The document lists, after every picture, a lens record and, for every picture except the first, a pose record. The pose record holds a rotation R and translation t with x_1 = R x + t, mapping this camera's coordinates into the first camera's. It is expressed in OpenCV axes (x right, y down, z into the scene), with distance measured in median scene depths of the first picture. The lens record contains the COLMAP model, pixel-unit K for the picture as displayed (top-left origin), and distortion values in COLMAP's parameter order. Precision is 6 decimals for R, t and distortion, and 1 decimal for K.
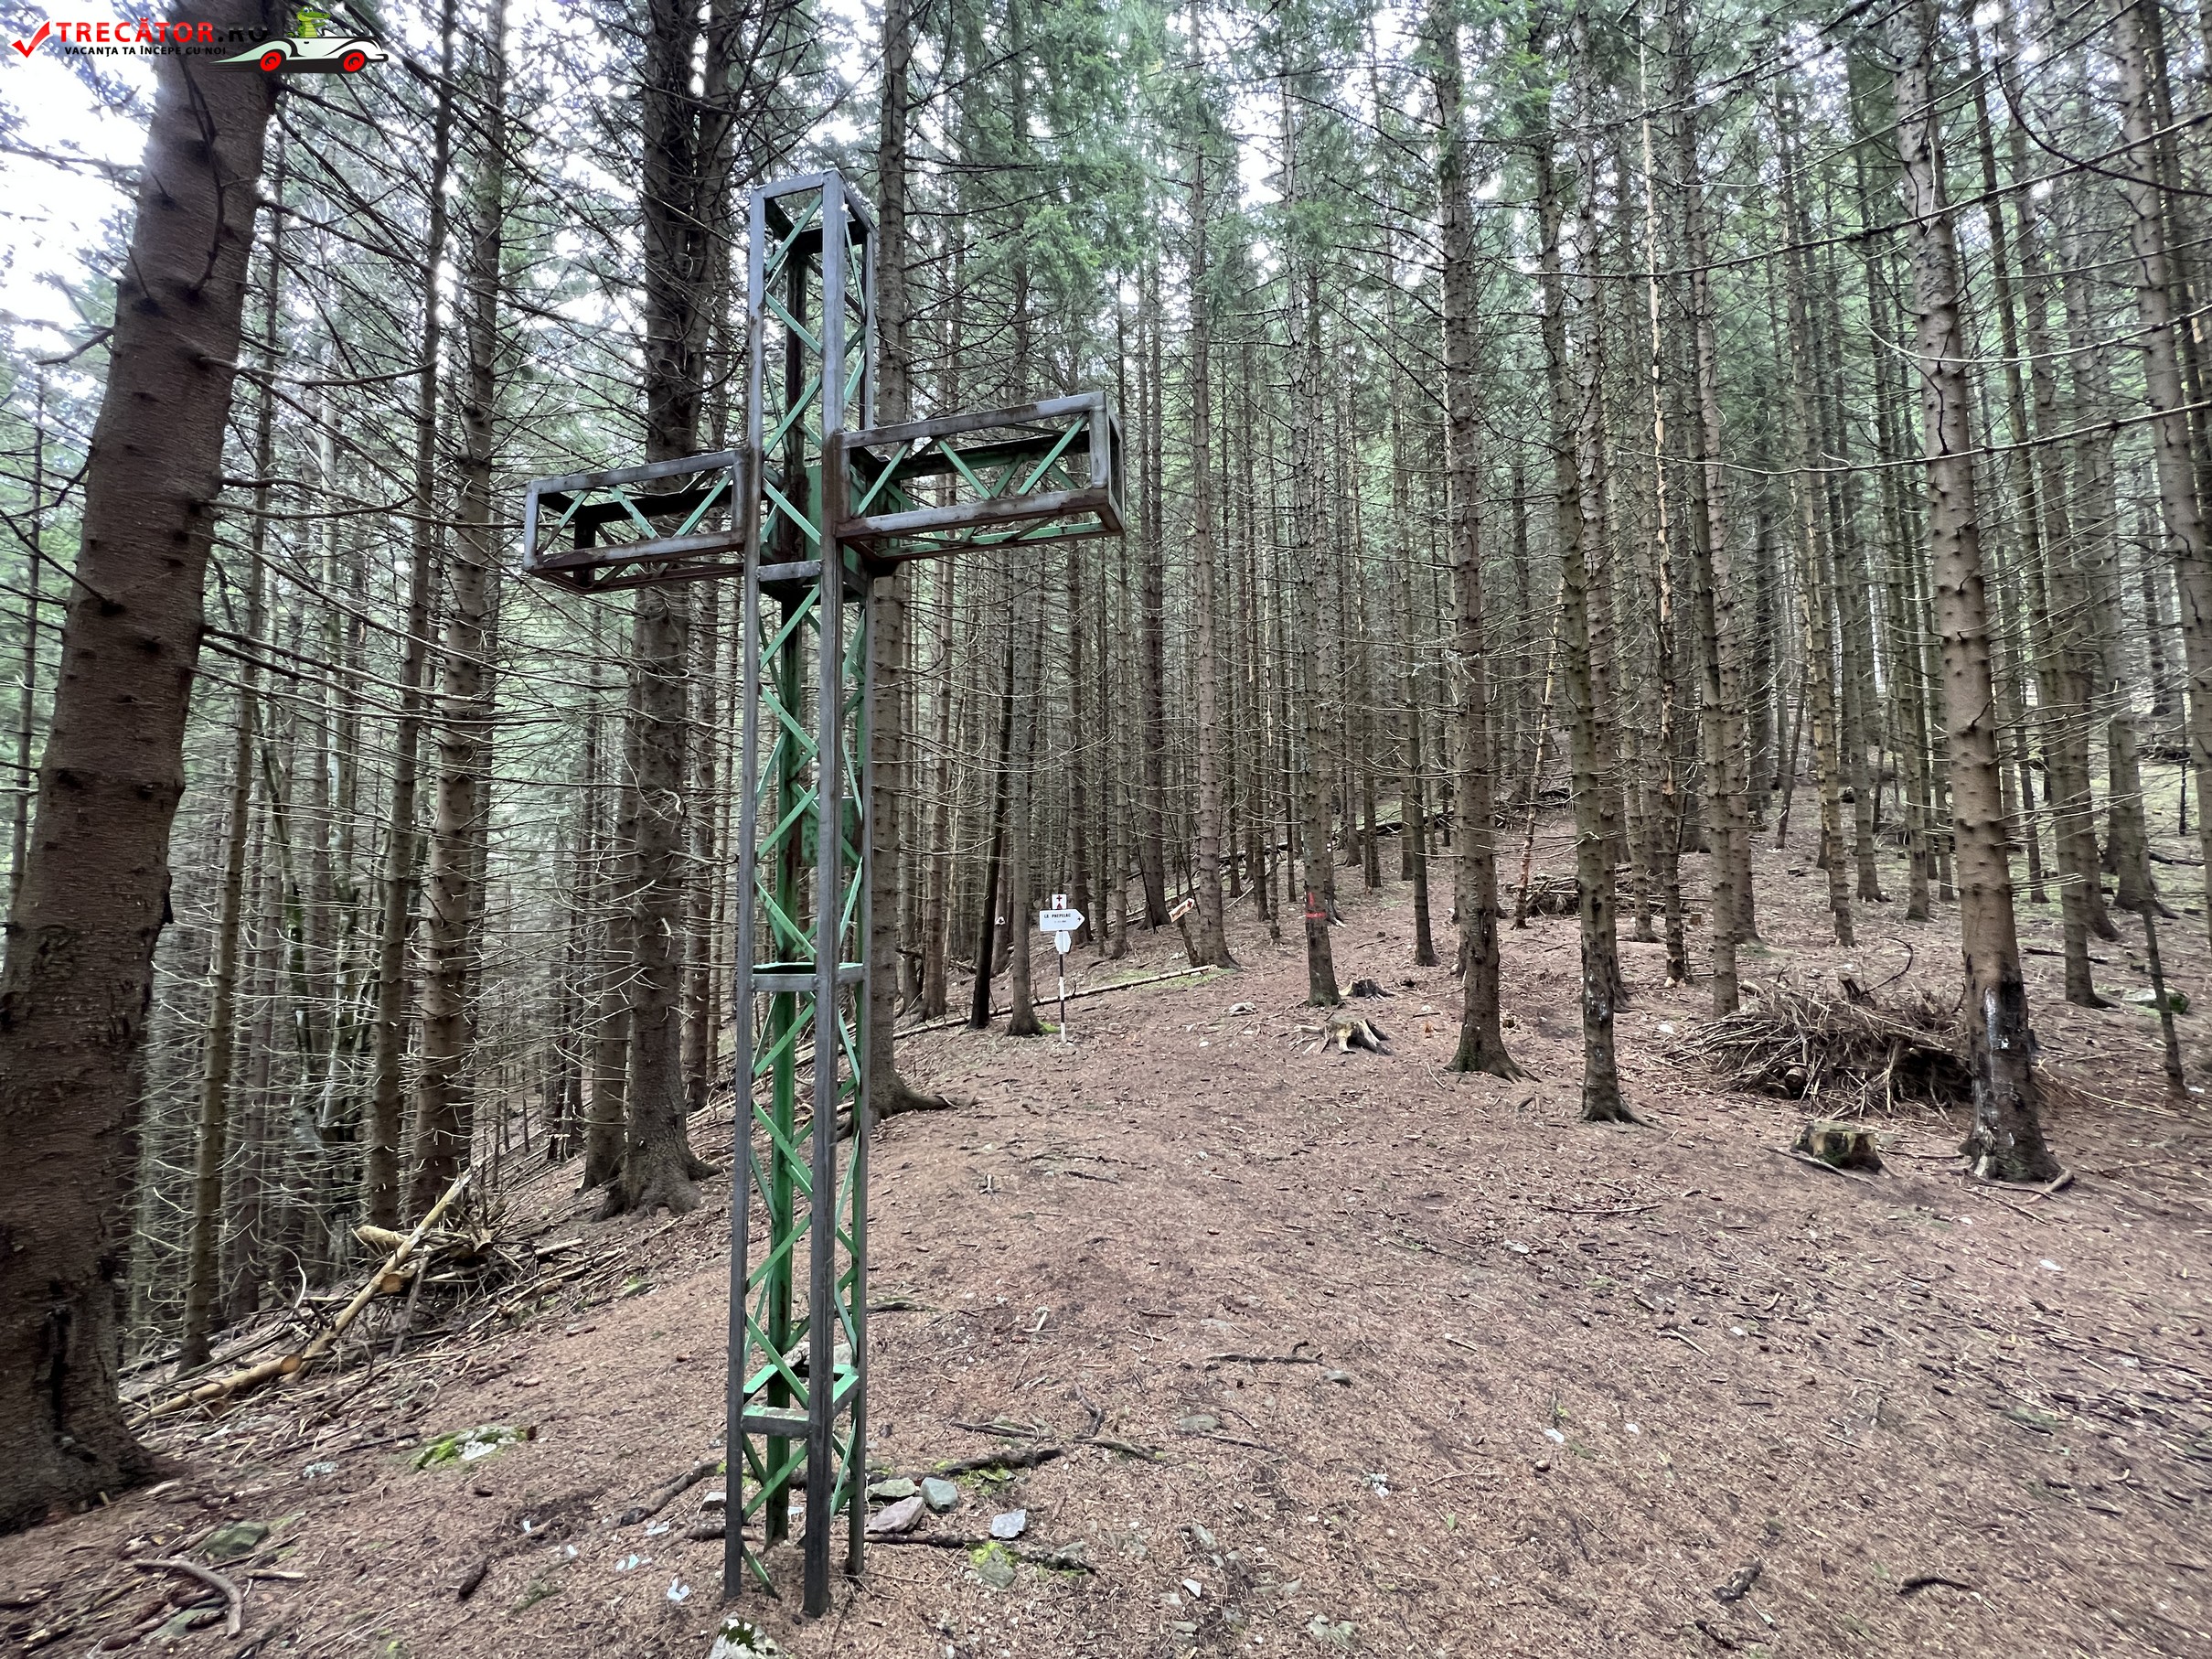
lens RADIAL K [[915.2, 0, 1106.0], [0, 915.2, 829.5], [0, 0, 1]] dist [-0.000533, -0.000035]
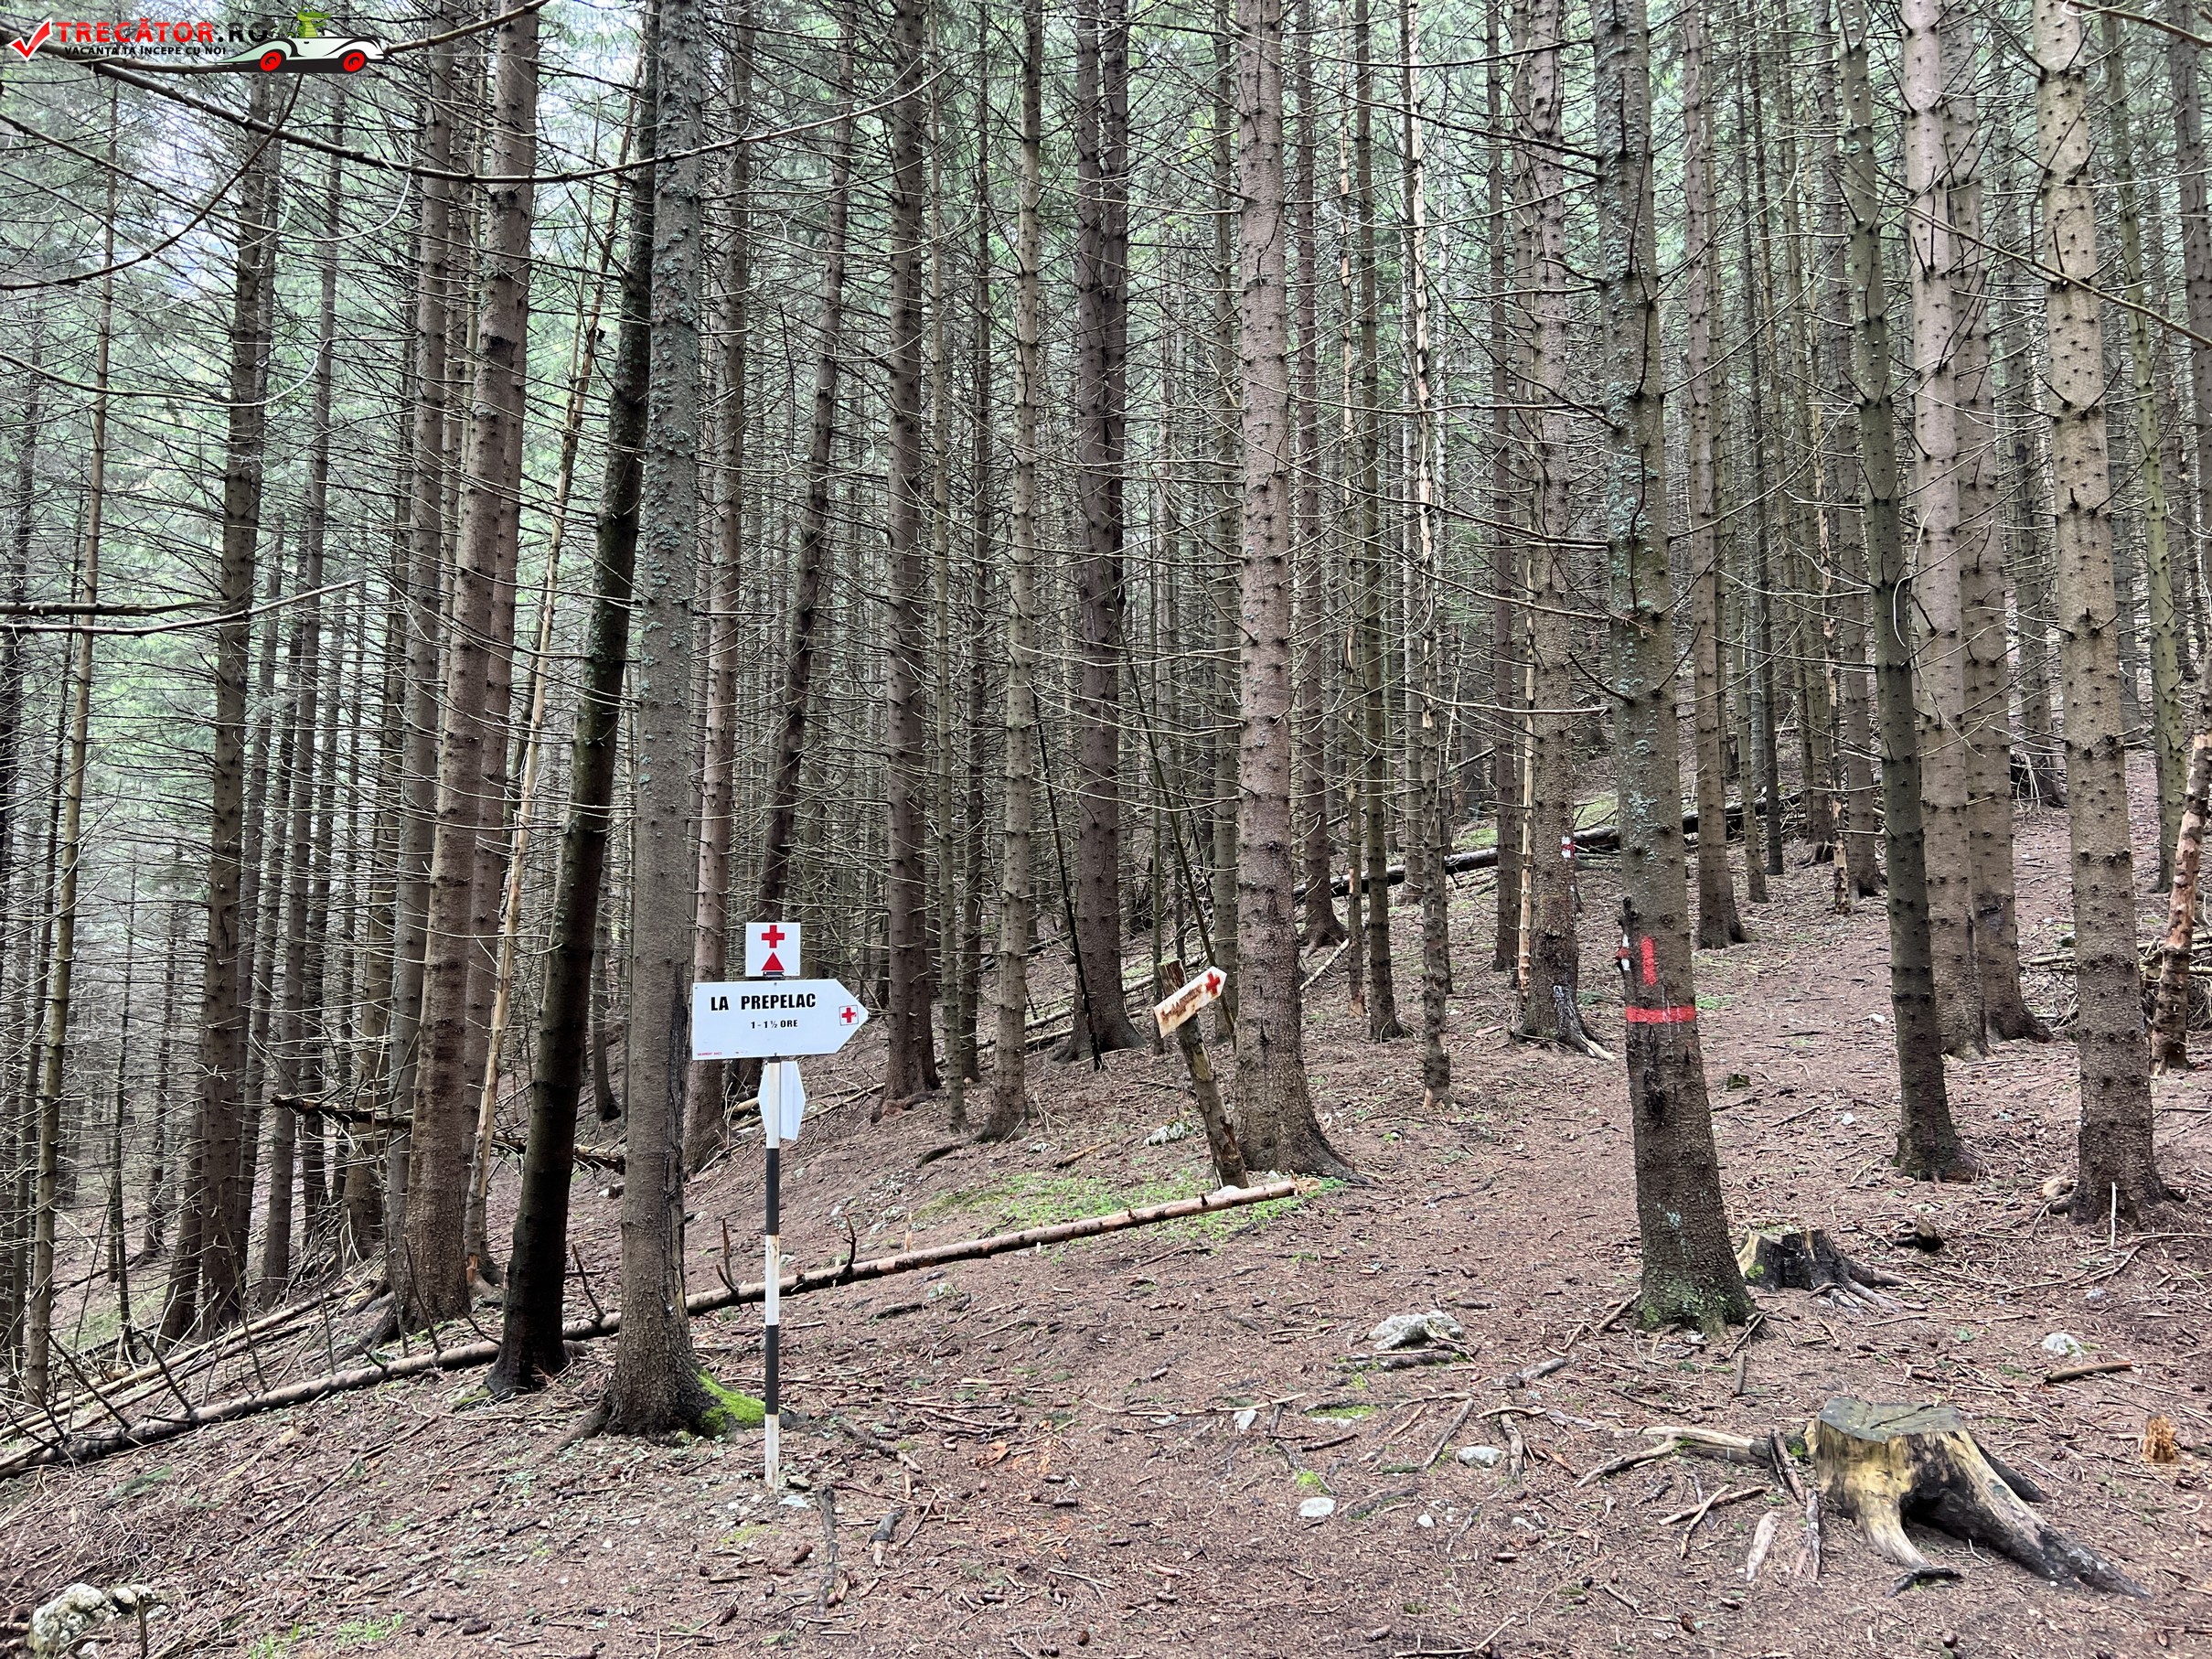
lens RADIAL K [[1749.1, 0, 1106.0], [0, 1749.1, 829.5], [0, 0, 1]] dist [0.052489, -0.054707]
pose [[0.997708, 0.017542, 0.065357, 0.009596], [-0.015967, 0.999571, -0.024542, 0.044689], [-0.065760, 0.023442, 0.997560, 0.392387]]
